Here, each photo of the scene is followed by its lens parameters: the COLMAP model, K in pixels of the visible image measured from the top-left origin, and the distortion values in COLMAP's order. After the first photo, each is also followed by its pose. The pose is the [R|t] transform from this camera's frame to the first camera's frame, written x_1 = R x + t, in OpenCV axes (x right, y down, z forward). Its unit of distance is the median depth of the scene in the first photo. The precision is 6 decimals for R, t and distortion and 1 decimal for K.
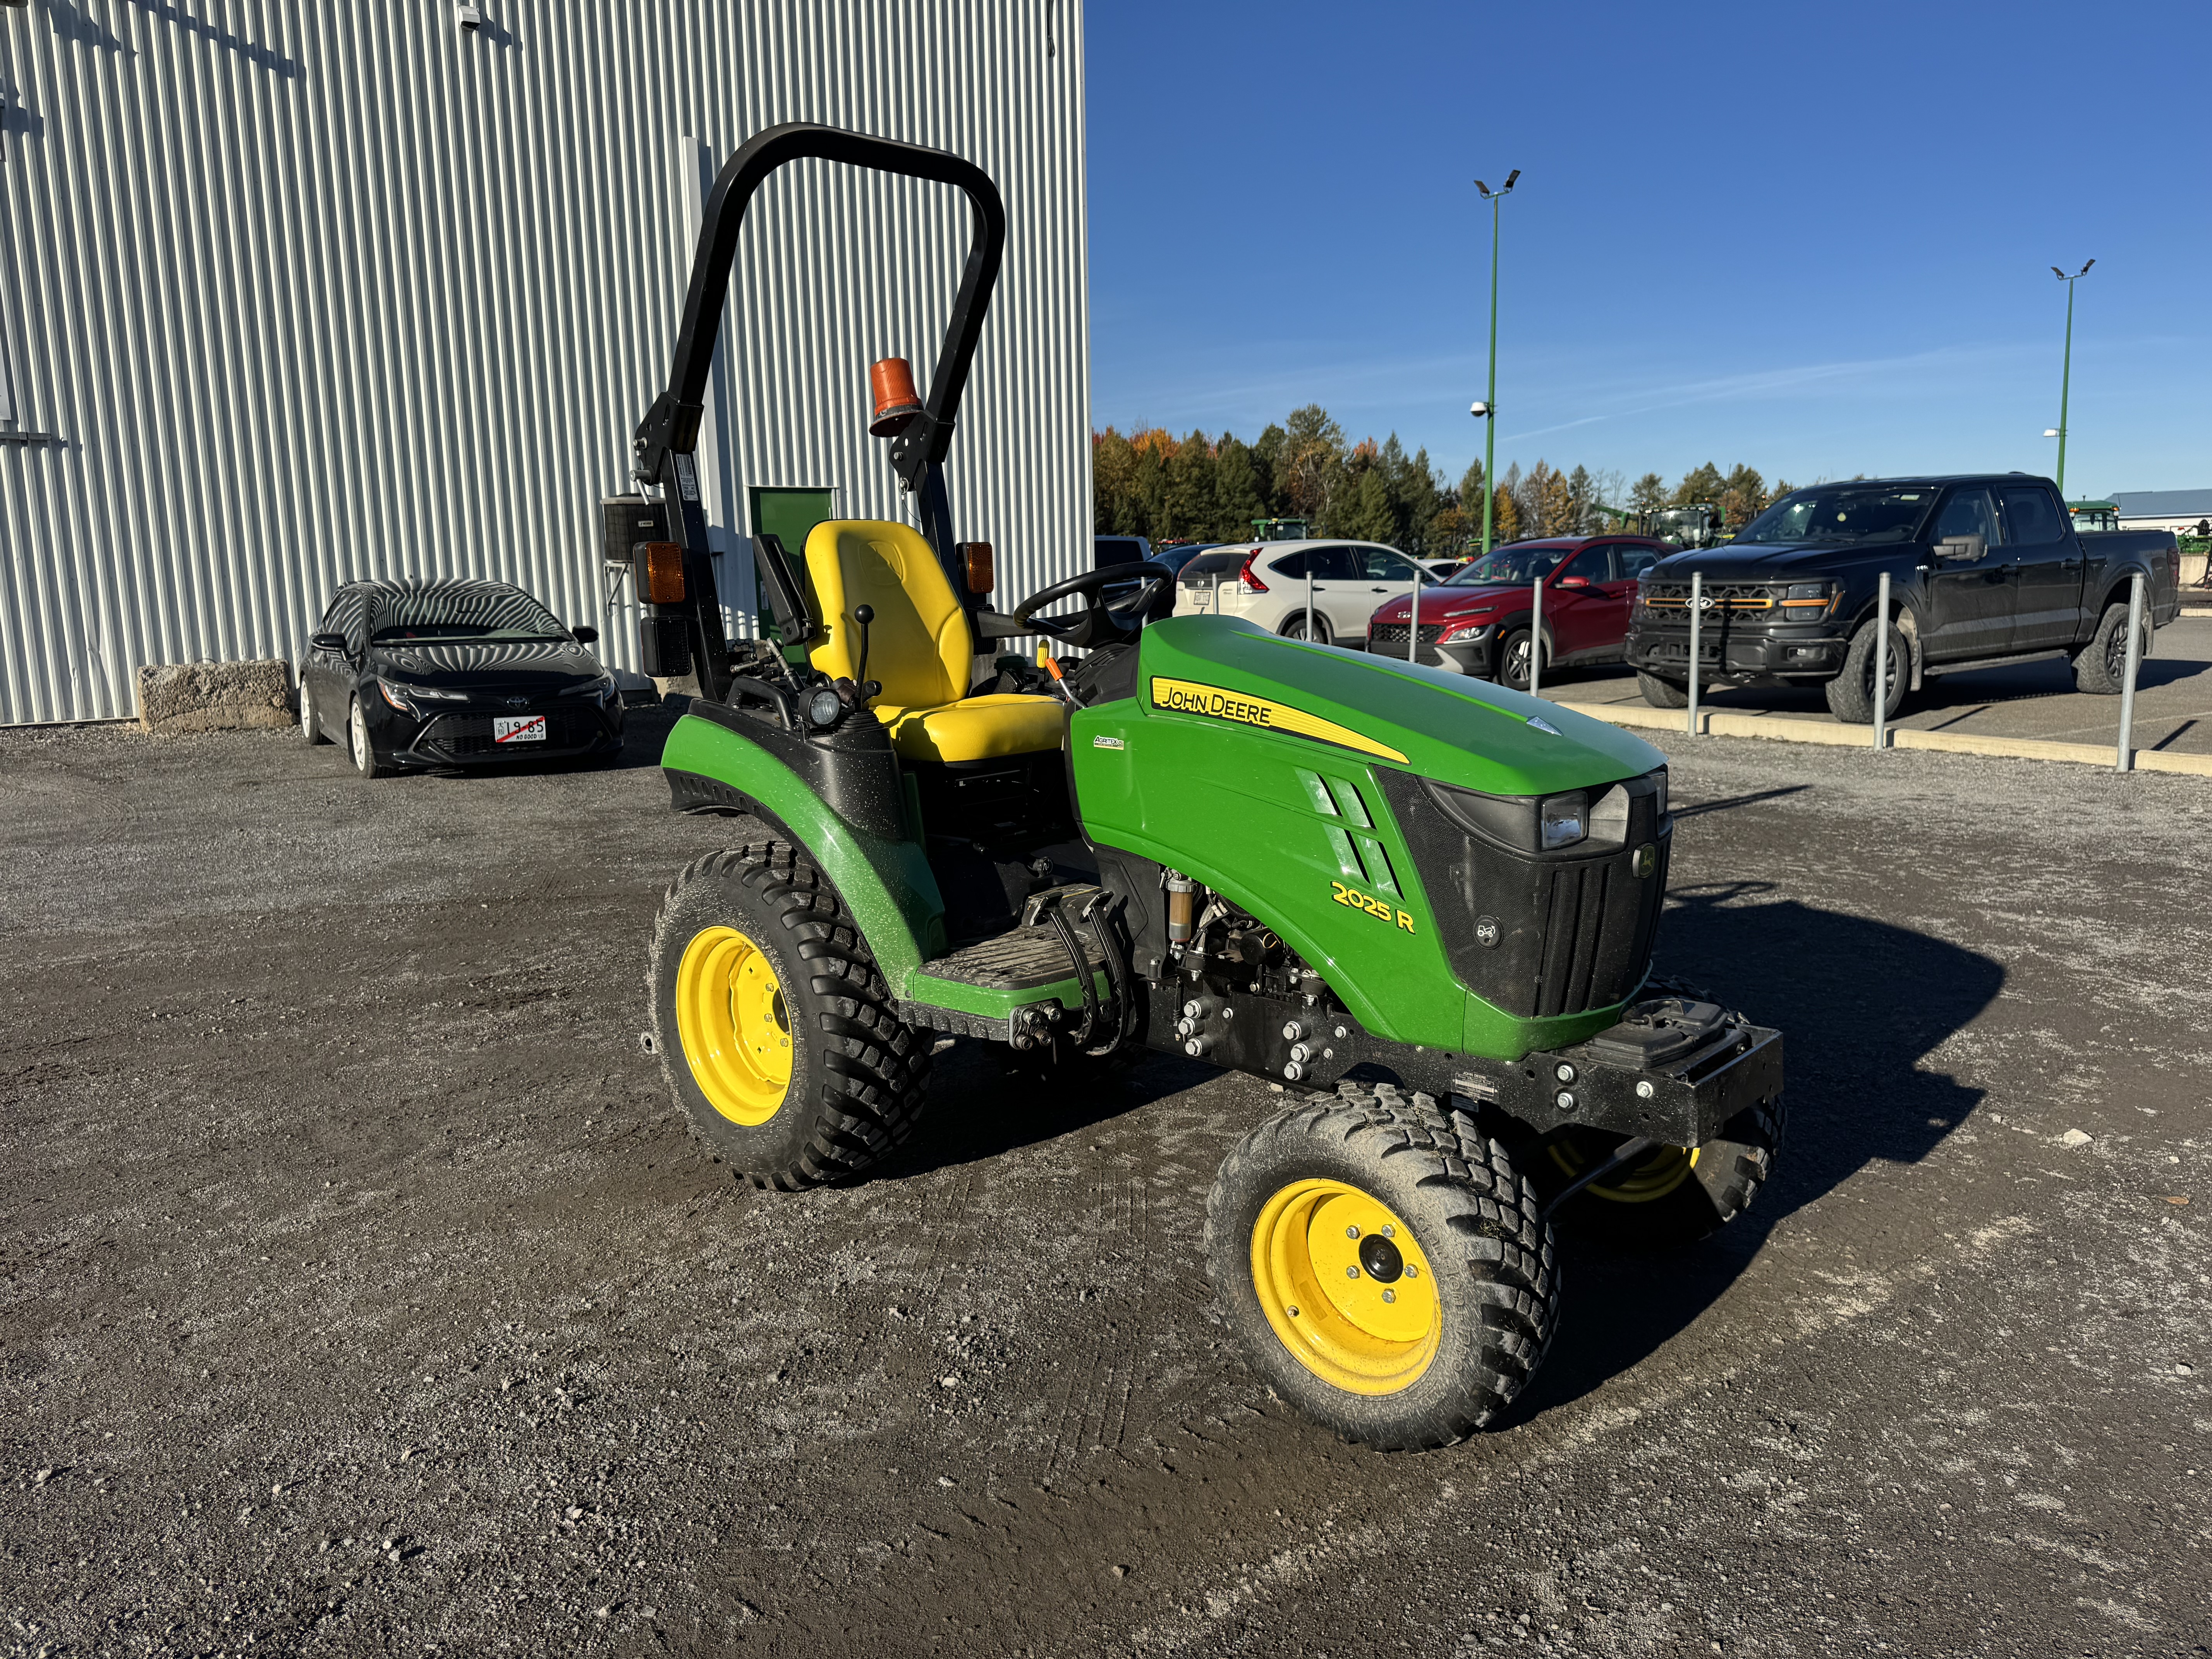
lens RADIAL K [[1550.7, 0, 1082.7], [0, 1550.7, 834.6], [0, 0, 1]] dist [0.042178, -0.047517]
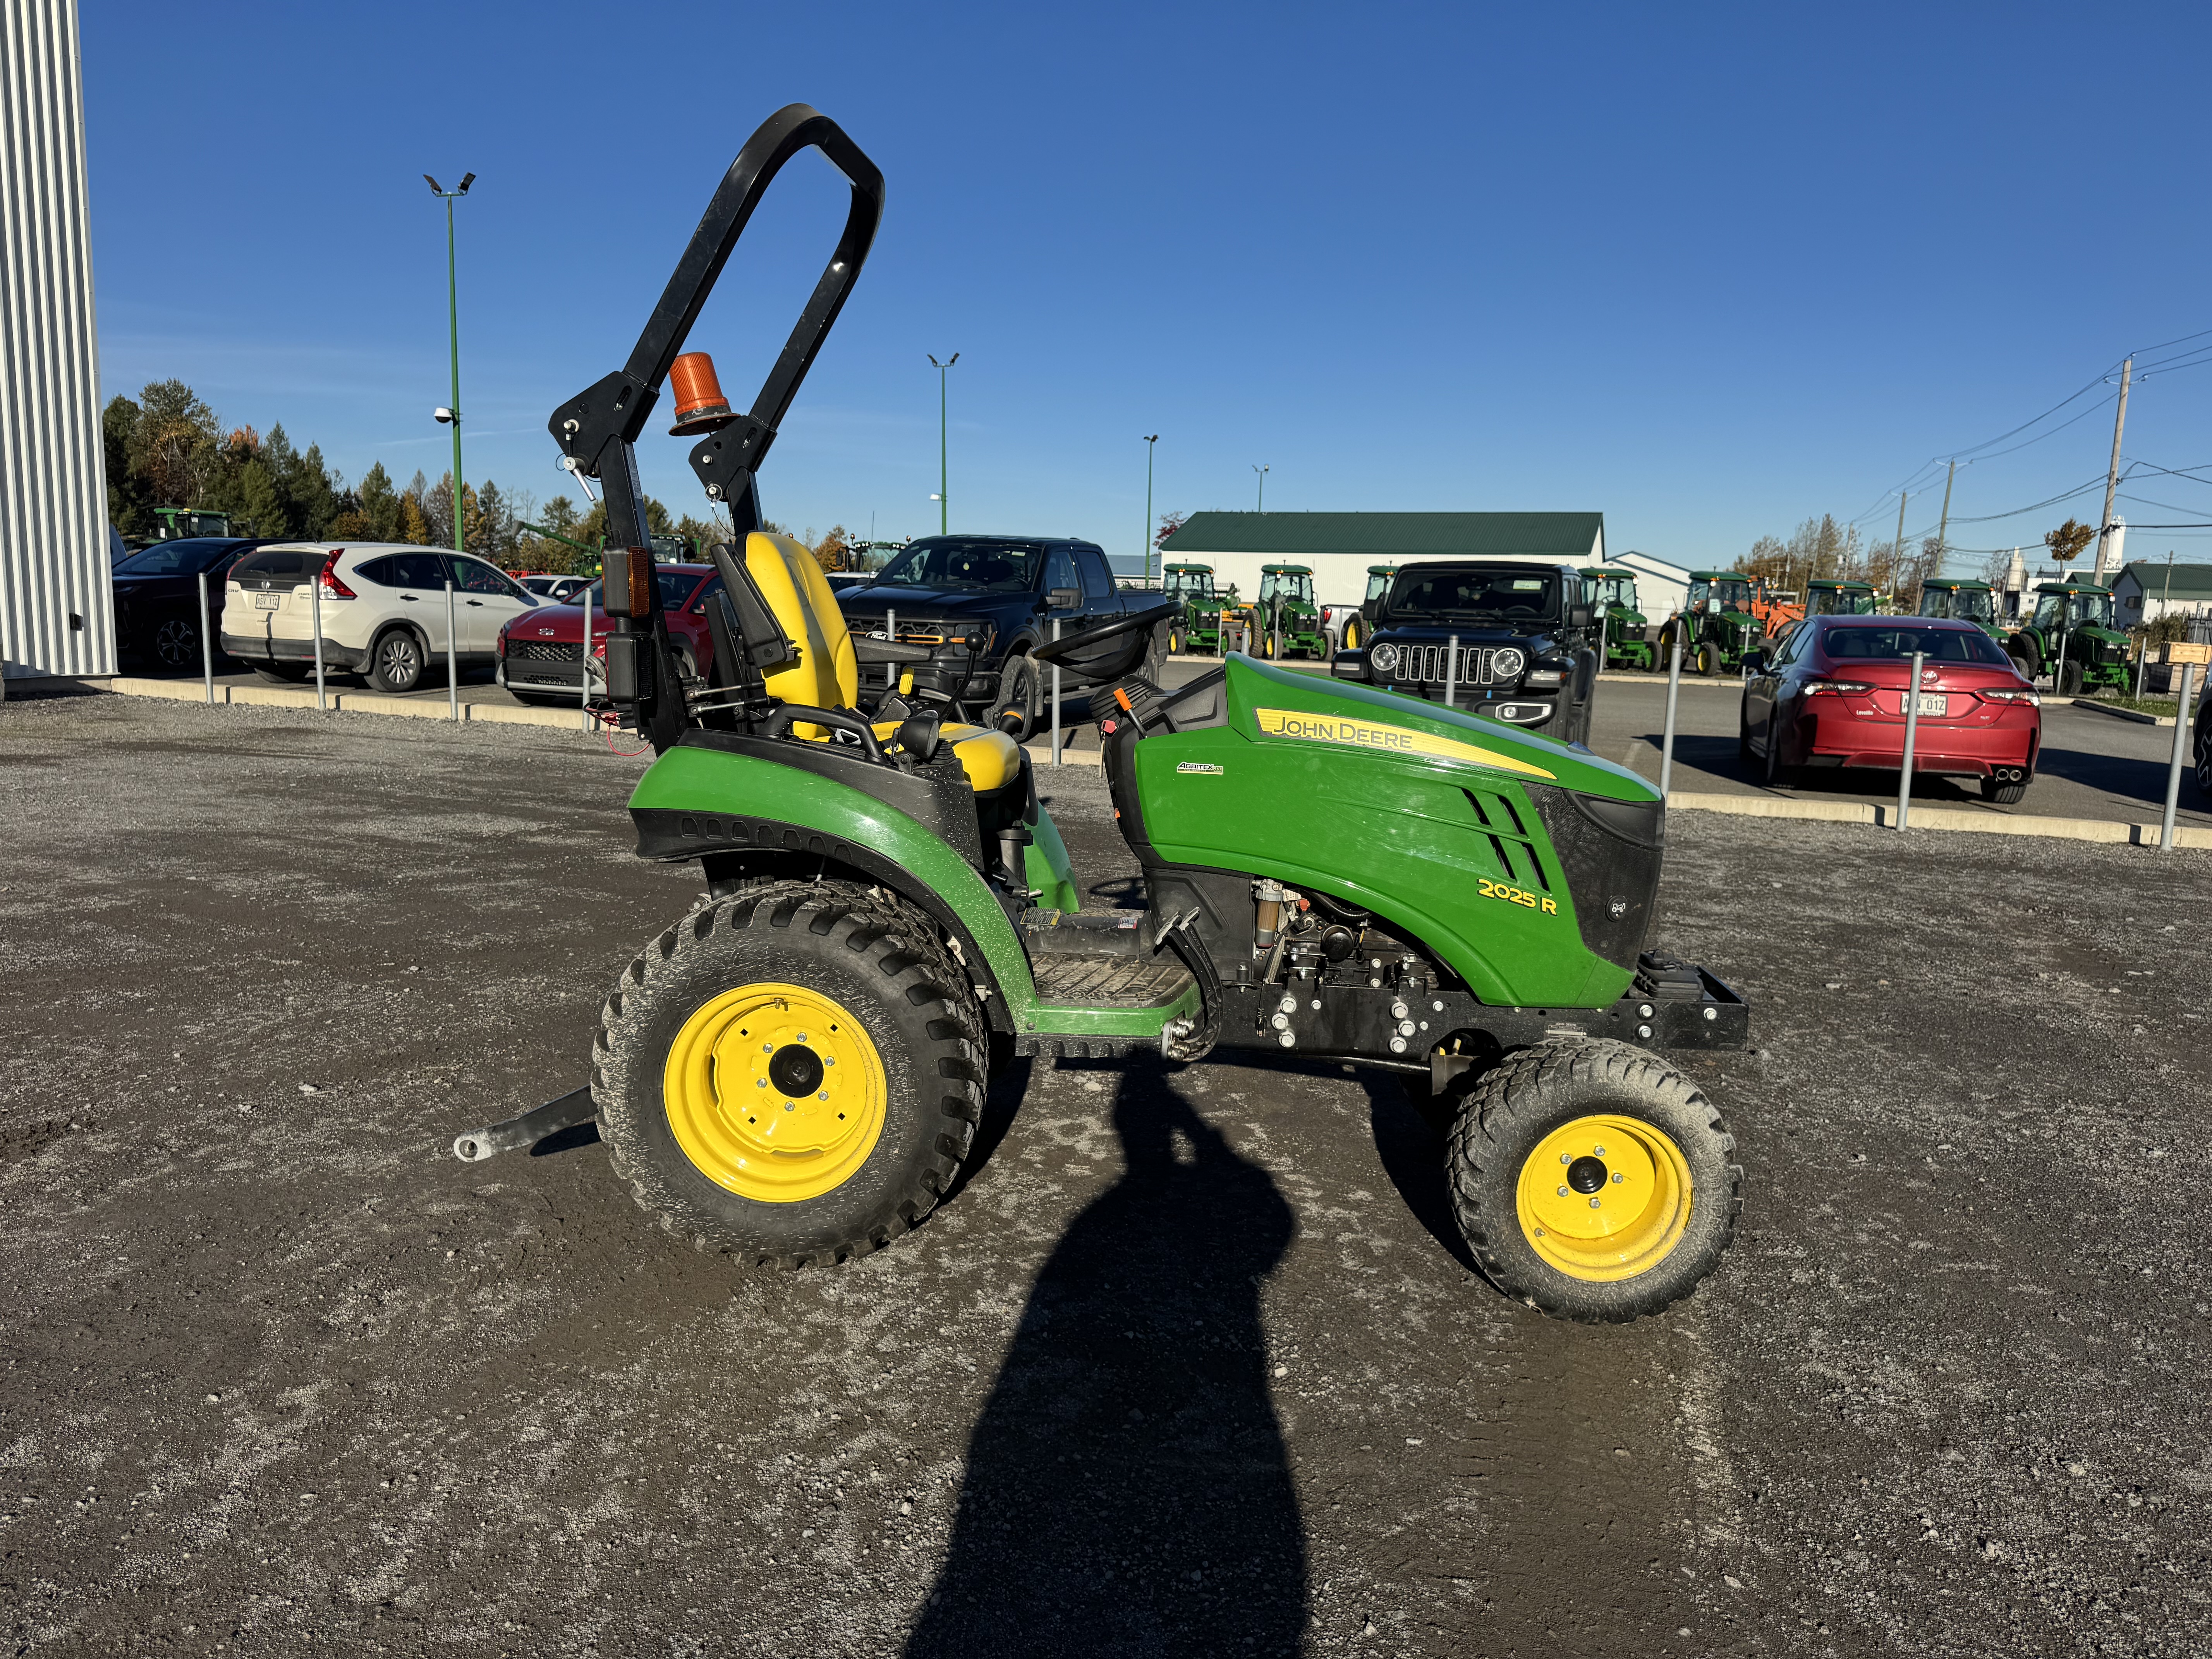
lens RADIAL K [[1550.7, 0, 1093.4], [0, 1550.7, 831.8], [0, 0, 1]] dist [0.042178, -0.047517]
pose [[0.780906, -0.041852, 0.623245, -0.111917], [0.050847, 0.998701, 0.003355, -0.003570], [-0.622576, 0.029071, 0.782020, 0.032180]]
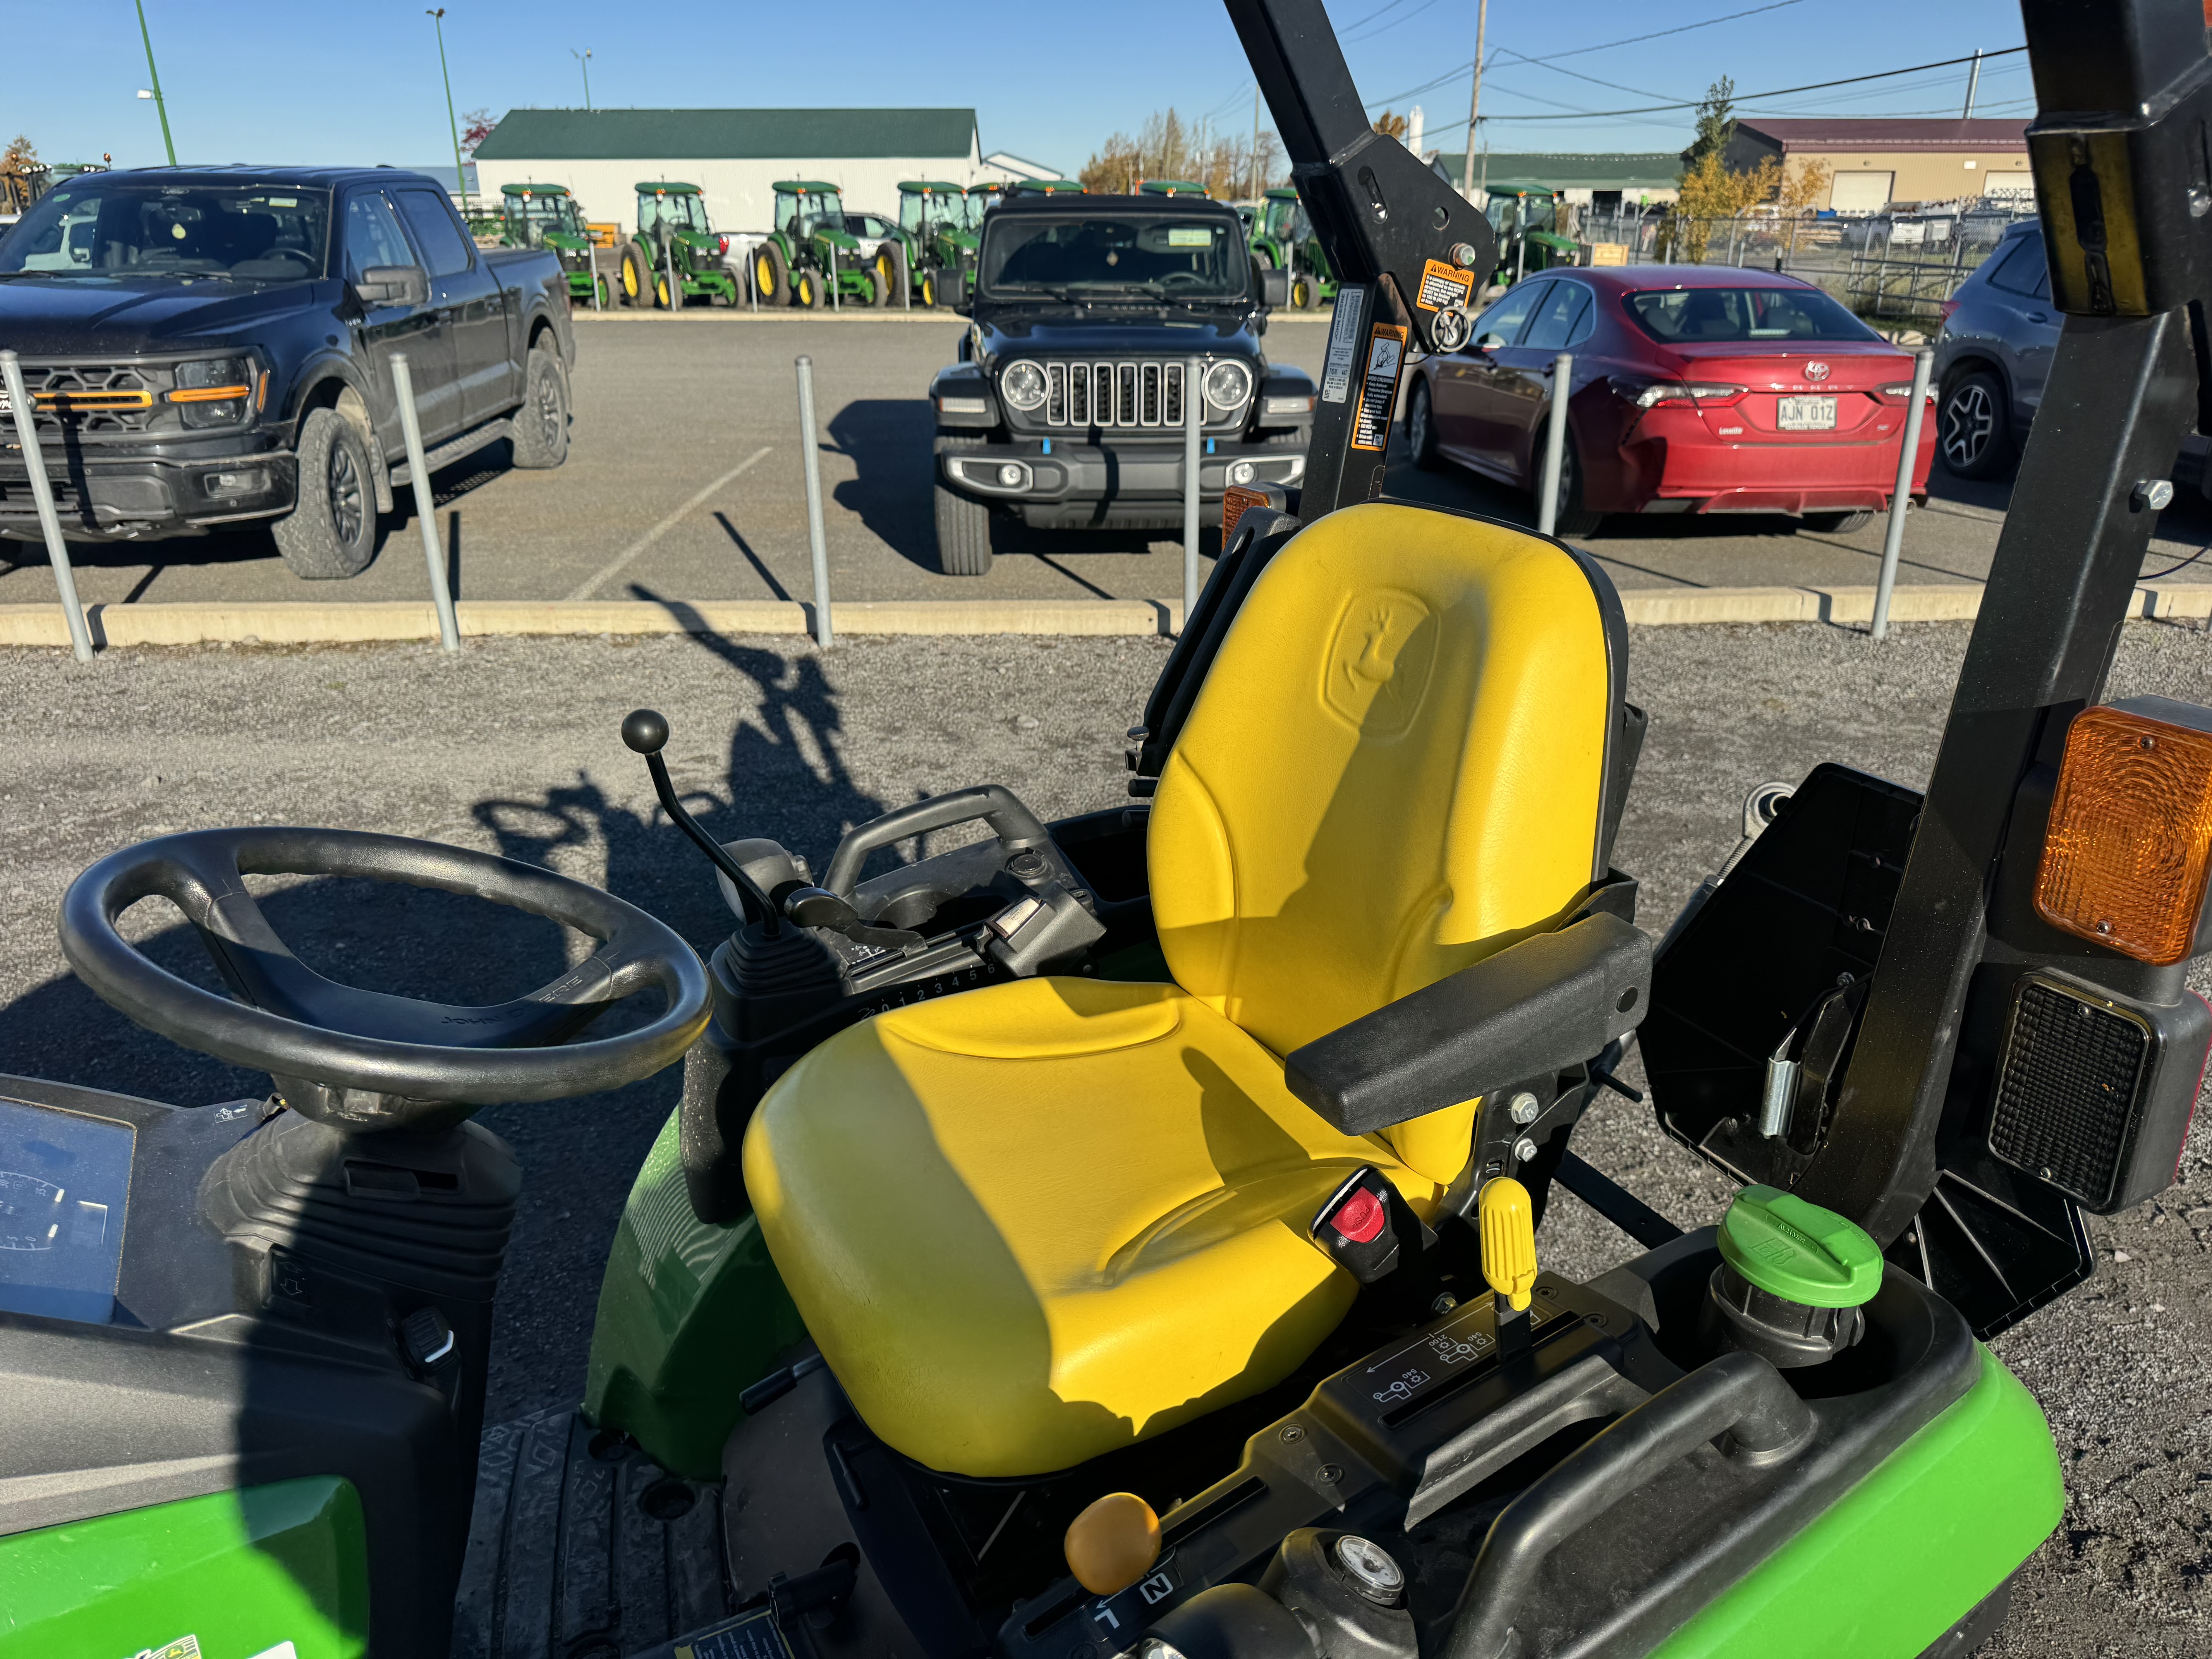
lens RADIAL K [[1550.7, 0, 1124.7], [0, 1550.7, 823.2], [0, 0, 1]] dist [0.042178, -0.047517]
pose [[0.469172, -0.296334, 0.831904, 0.054544], [0.136416, 0.955032, 0.263259, -0.062343], [-0.872507, -0.010029, 0.488499, 0.252545]]
